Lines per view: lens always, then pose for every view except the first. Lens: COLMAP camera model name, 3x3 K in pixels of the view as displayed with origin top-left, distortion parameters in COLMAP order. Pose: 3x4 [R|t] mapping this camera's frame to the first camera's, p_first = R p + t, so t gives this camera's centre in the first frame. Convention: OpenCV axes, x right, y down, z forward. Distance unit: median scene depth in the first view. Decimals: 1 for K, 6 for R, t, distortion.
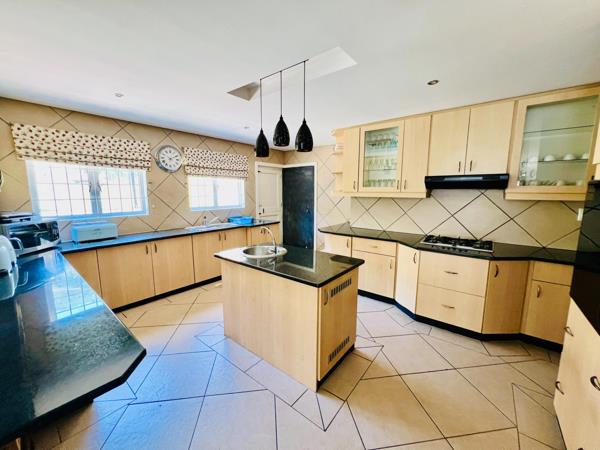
lens RADIAL K [[238.0, 0, 297.9], [0, 238.0, 223.0], [0, 0, 1]] dist [-0.007573, 0.000220]
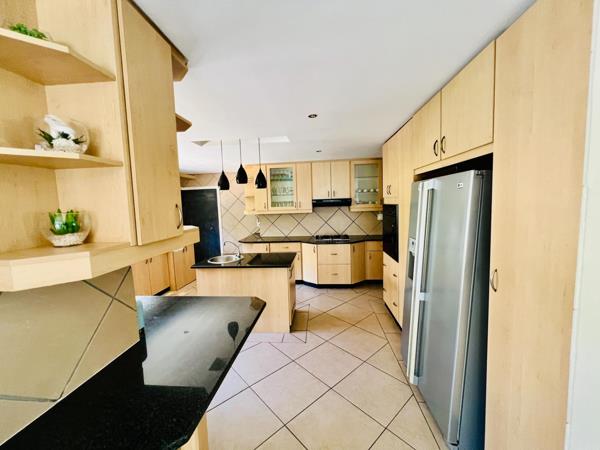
lens RADIAL K [[238.0, 0, 297.9], [0, 238.0, 223.0], [0, 0, 1]] dist [-0.007573, 0.000220]
pose [[0.831889, -0.075306, 0.549809, -0.473285], [0.108796, 0.993655, -0.028515, -0.001022], [-0.544173, 0.083538, 0.834803, -0.311922]]
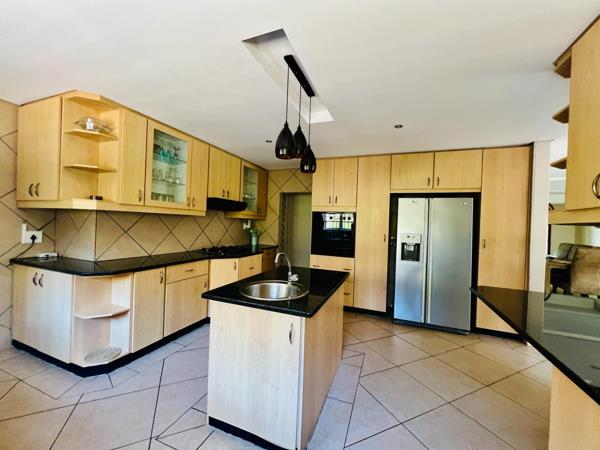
lens RADIAL K [[243.1, 0, 300.0], [0, 243.1, 225.0], [0, 0, 1]] dist [-0.000314, 0.000123]
pose [[-0.300042, -0.018832, 0.953740, -0.744676], [0.090925, 0.994688, 0.048245, -0.085088], [-0.949583, 0.101195, -0.296736, 0.999275]]
